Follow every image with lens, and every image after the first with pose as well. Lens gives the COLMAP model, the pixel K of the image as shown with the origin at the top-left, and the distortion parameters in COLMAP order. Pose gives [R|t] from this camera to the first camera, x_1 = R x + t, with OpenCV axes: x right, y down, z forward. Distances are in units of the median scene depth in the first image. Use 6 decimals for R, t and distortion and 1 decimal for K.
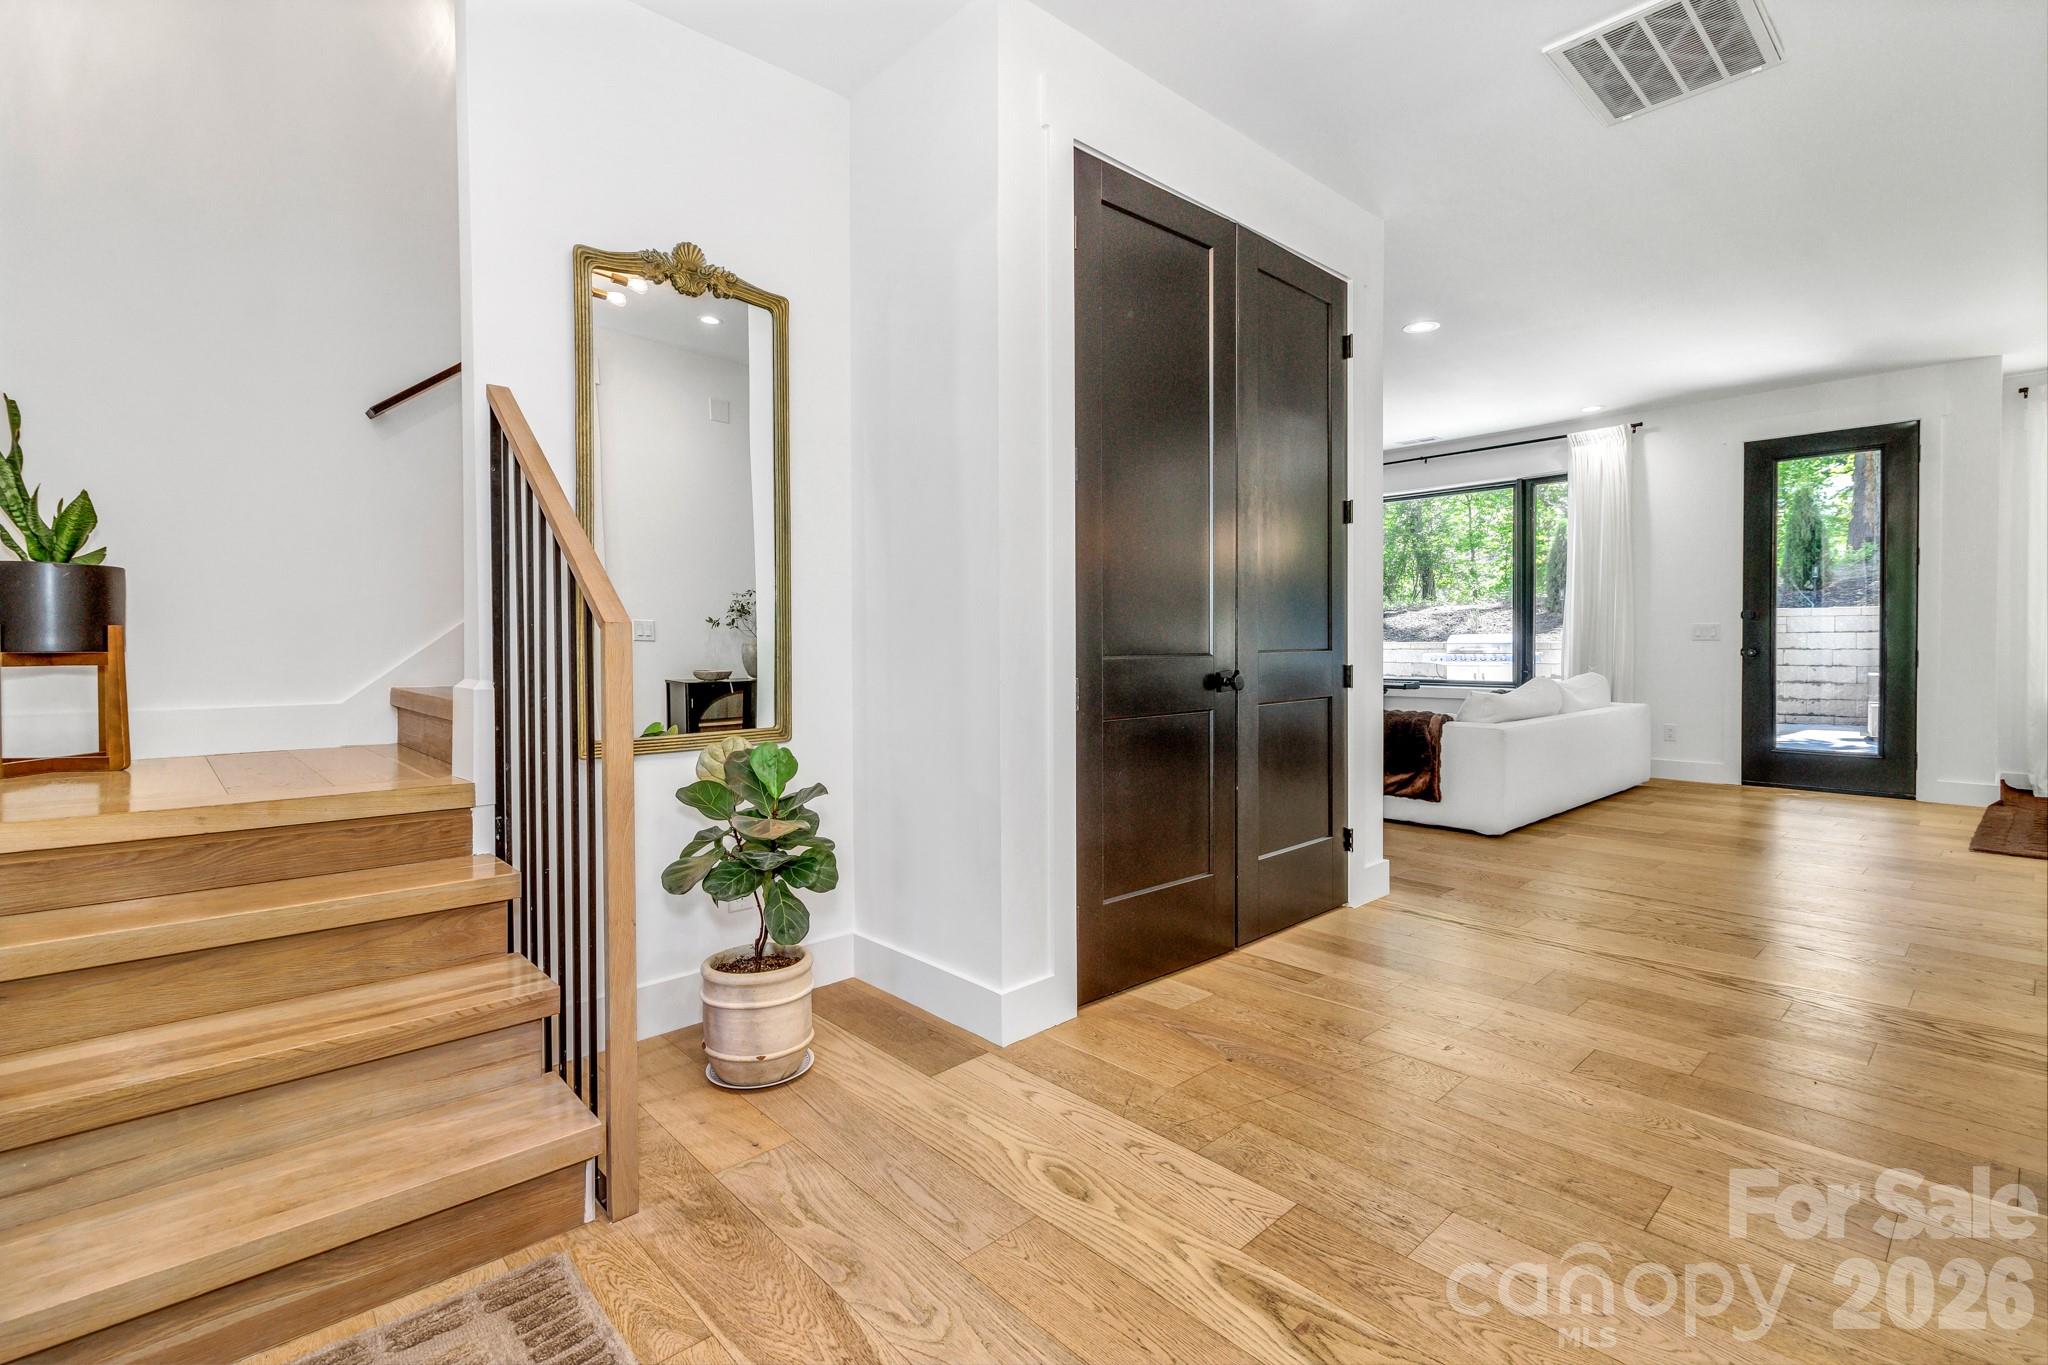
lens RADIAL K [[964.0, 0, 1015.2], [0, 964.0, 660.3], [0, 0, 1]] dist [0.014142, -0.000070]
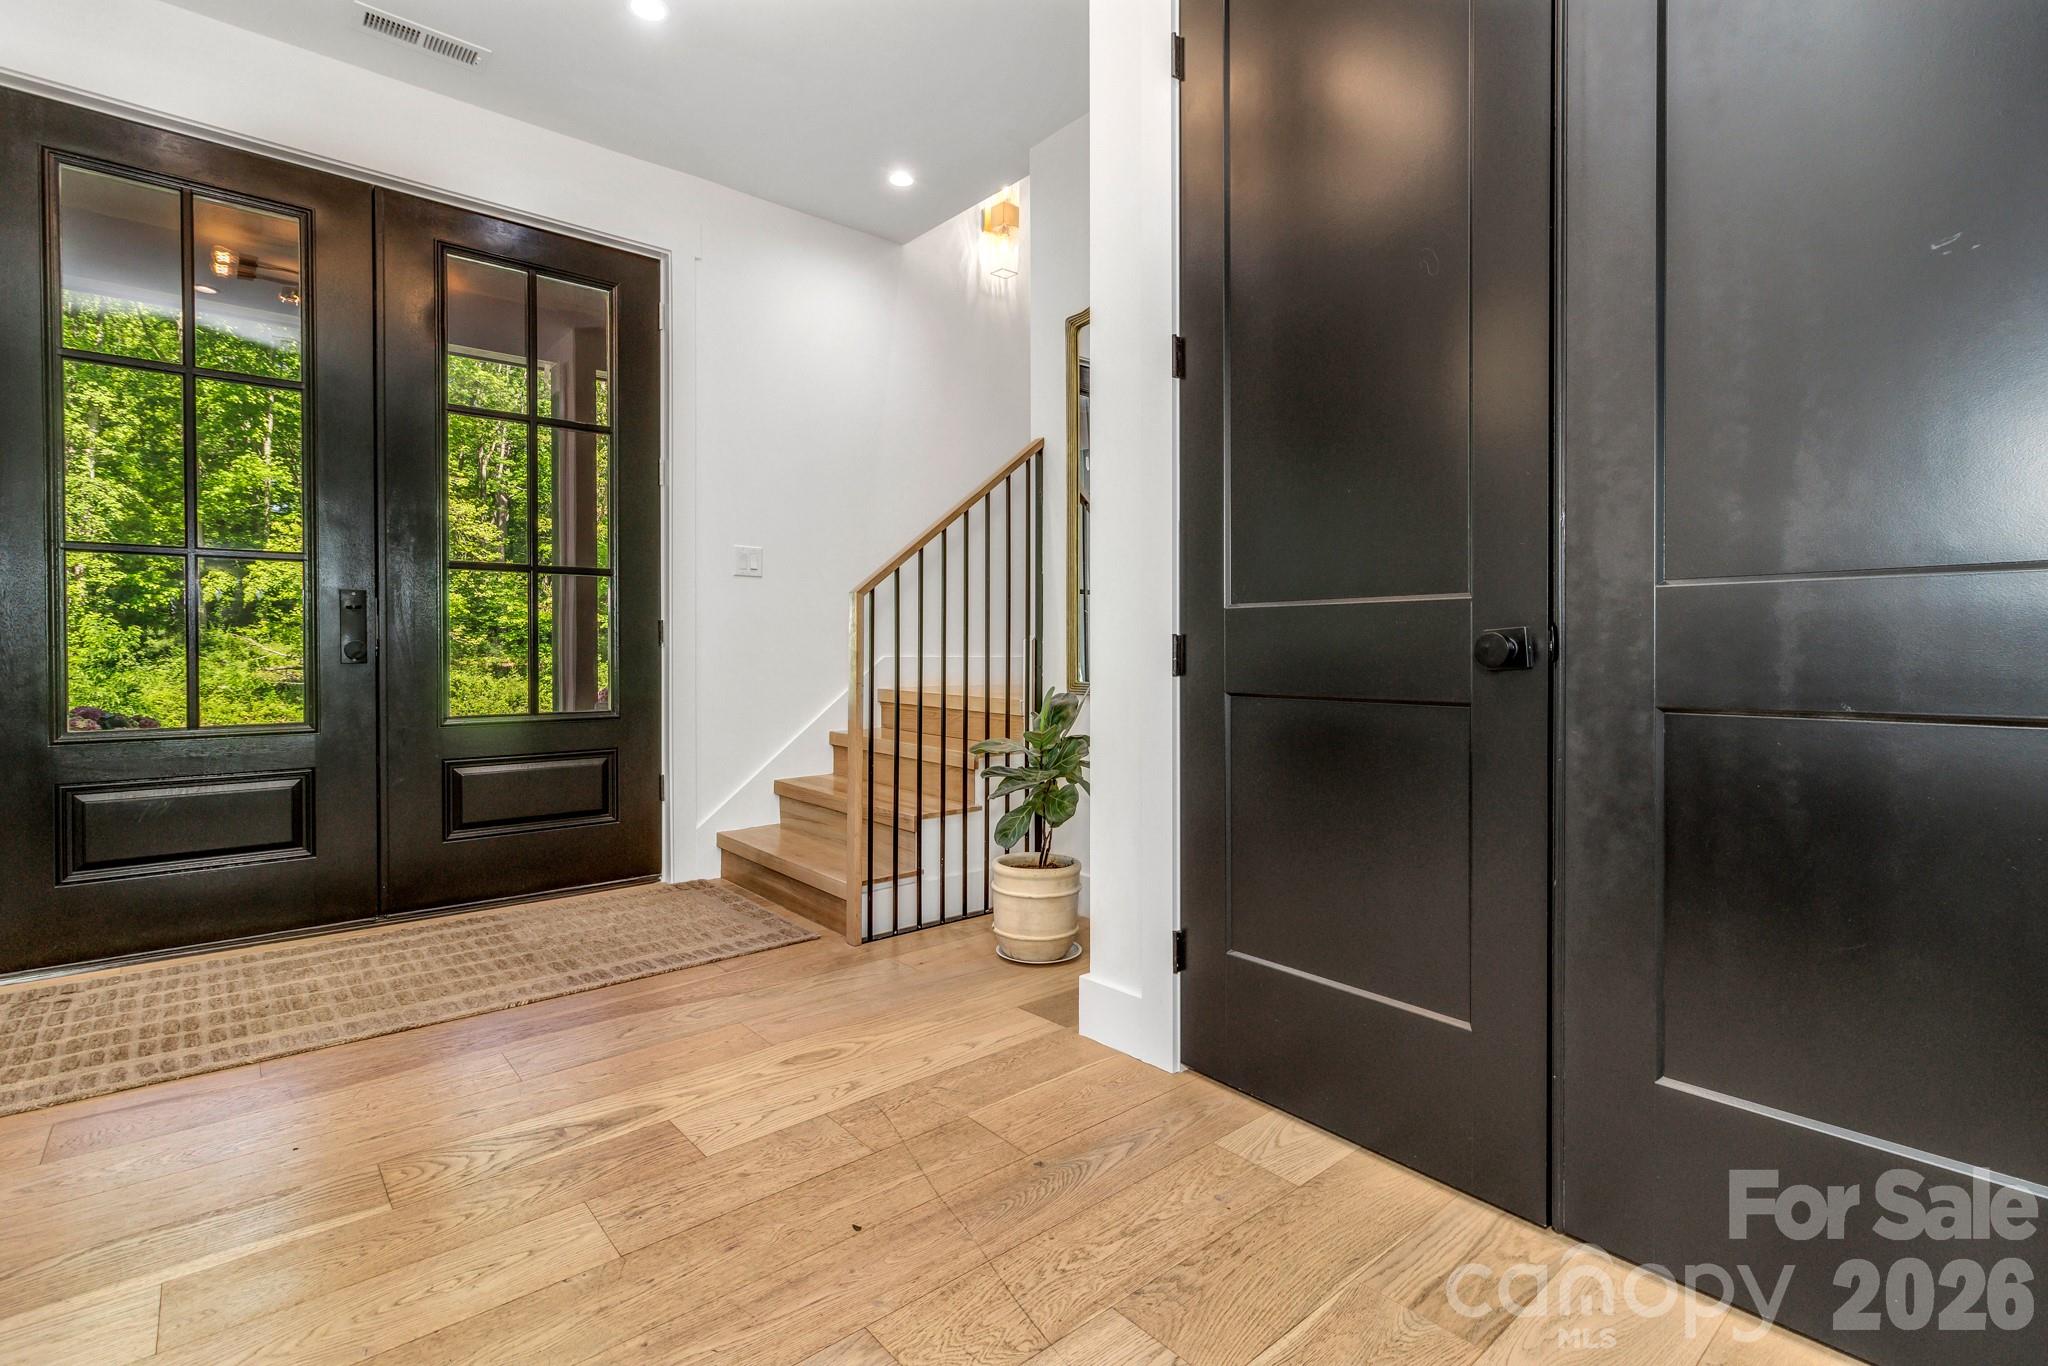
lens RADIAL K [[964.0, 0, 1015.2], [0, 964.0, 660.8], [0, 0, 1]] dist [0.014142, -0.000070]
pose [[-0.060417, 0.017161, -0.998026, 1.142758], [-0.015496, 0.999716, 0.018128, 0.043914], [0.998053, 0.016561, -0.060134, 1.266477]]
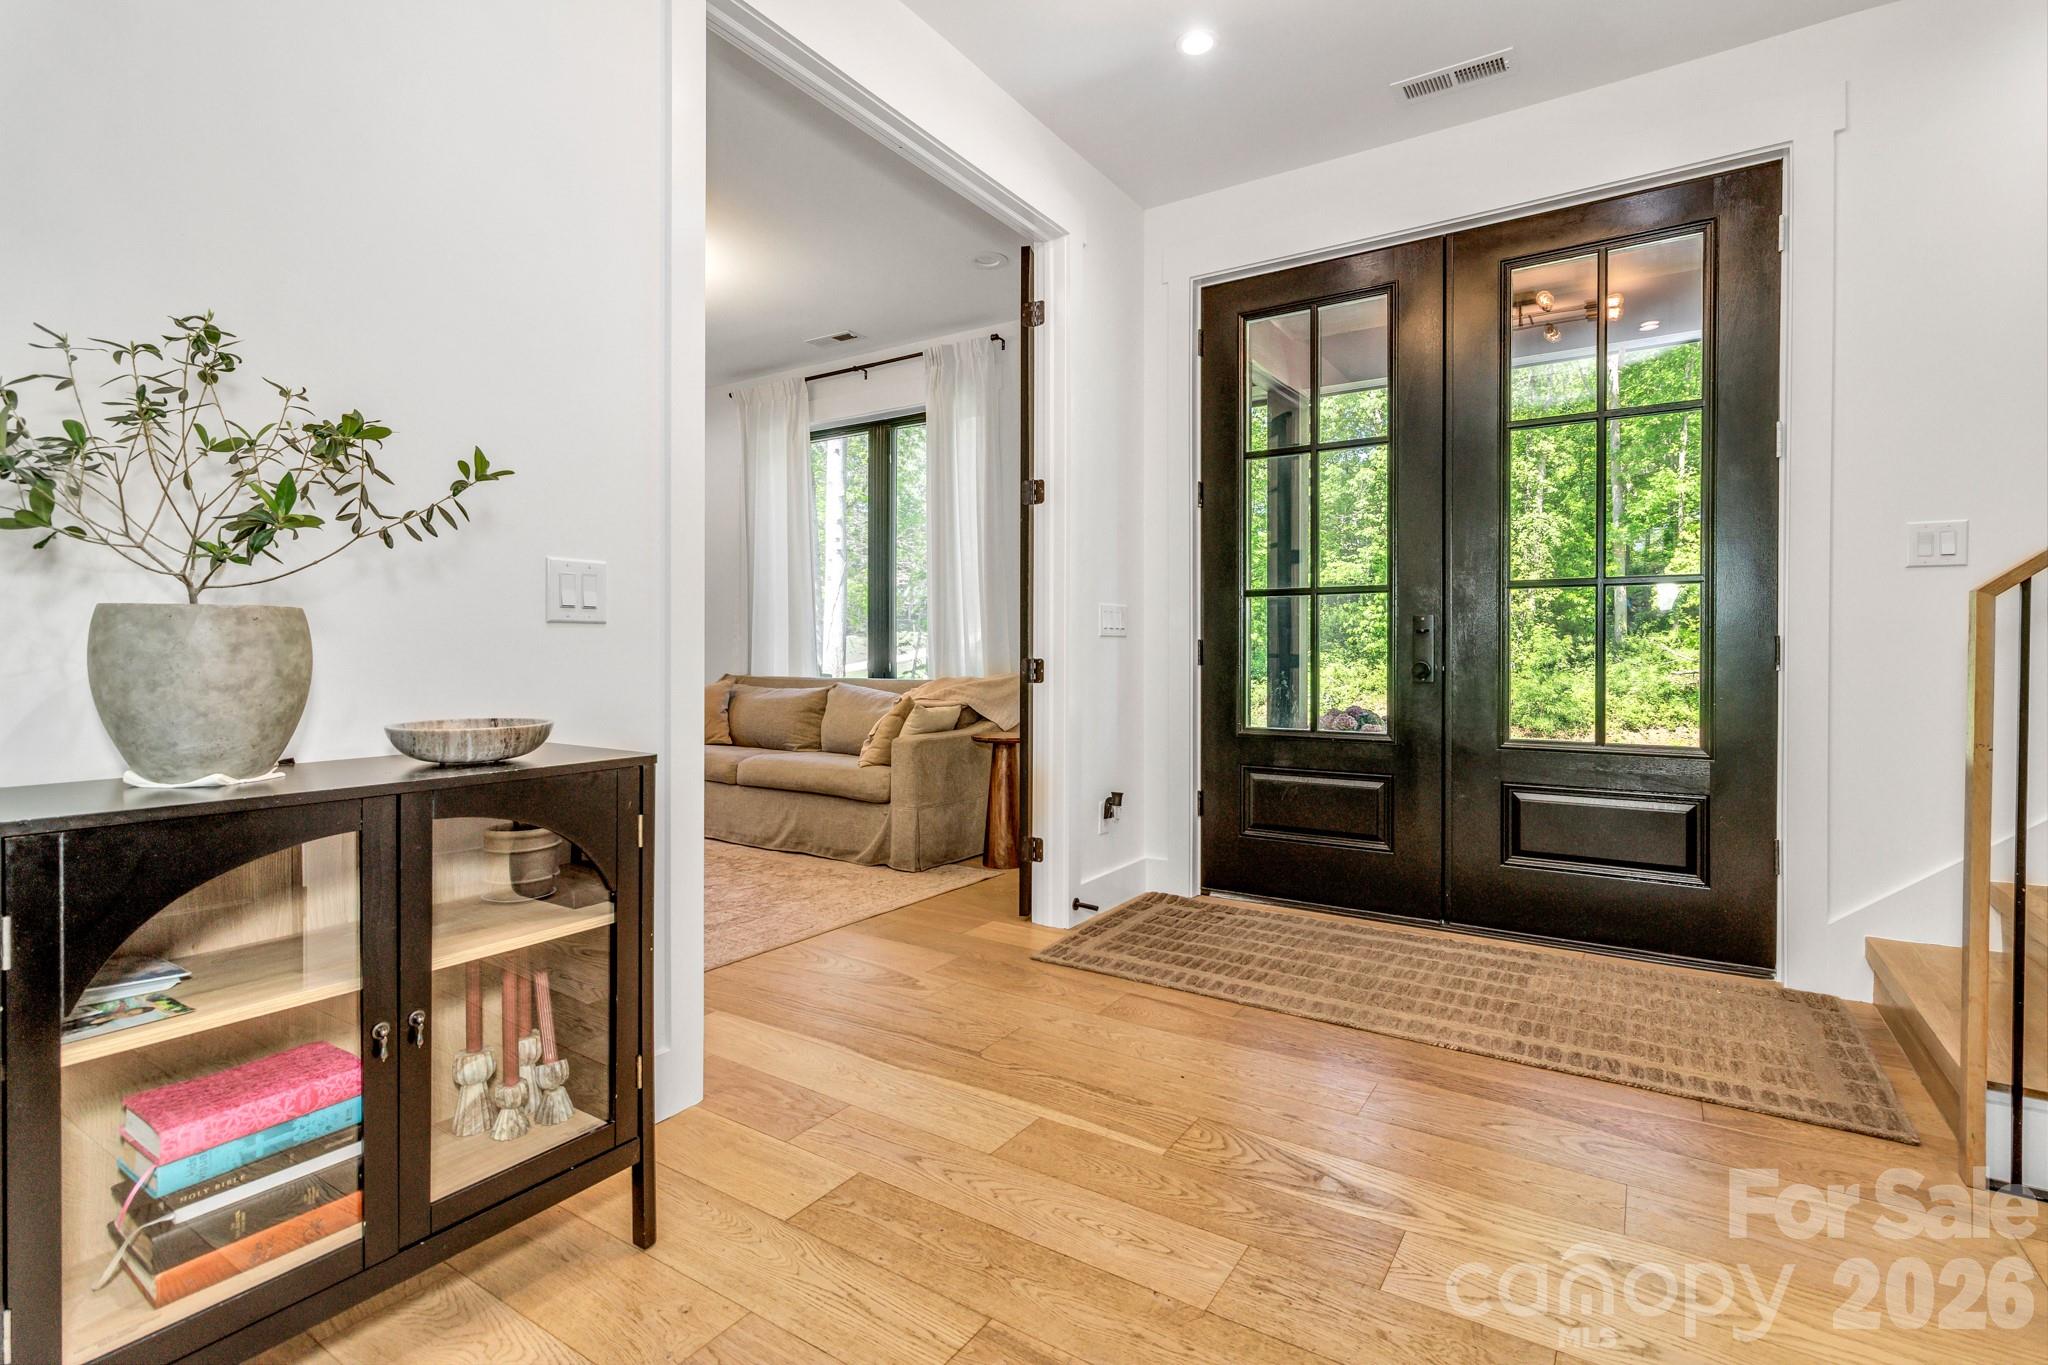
lens RADIAL K [[964.0, 0, 1015.2], [0, 964.0, 660.3], [0, 0, 1]] dist [0.014142, -0.000070]
pose [[-0.971462, 0.006635, -0.237102, 0.729491], [0.000777, 0.999692, 0.024789, 0.009278], [0.237194, 0.023897, -0.971168, 1.598119]]
